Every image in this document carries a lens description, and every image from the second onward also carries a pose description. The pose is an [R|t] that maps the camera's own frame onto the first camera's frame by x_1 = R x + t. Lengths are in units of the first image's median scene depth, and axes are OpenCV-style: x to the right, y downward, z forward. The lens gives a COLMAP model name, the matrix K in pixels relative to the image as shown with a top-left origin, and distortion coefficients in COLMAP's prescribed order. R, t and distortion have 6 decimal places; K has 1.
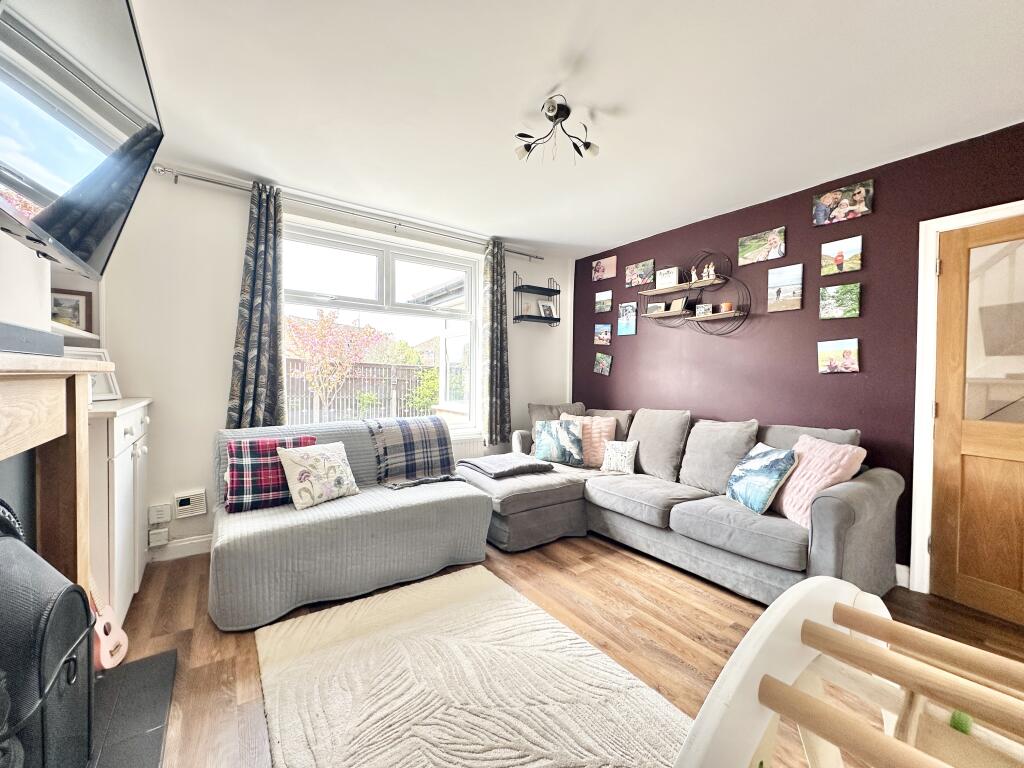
lens RADIAL K [[413.7, 0, 520.9], [0, 413.7, 385.5], [0, 0, 1]] dist [-0.001355, 0.000141]
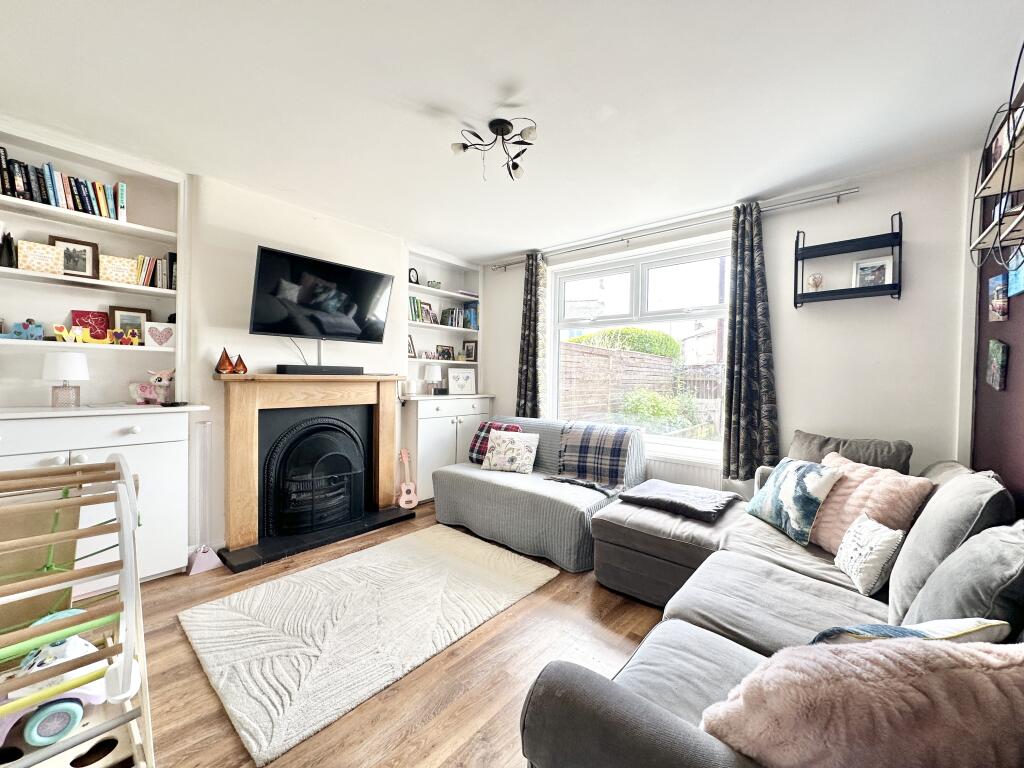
lens RADIAL K [[421.0, 0, 501.9], [0, 421.0, 383.4], [0, 0, 1]] dist [-0.001213, 0.000050]
pose [[0.202438, 0.004954, -0.979282, 0.761466], [-0.039690, 0.999207, -0.003150, -0.012924], [0.978490, 0.039506, 0.202475, 0.555523]]
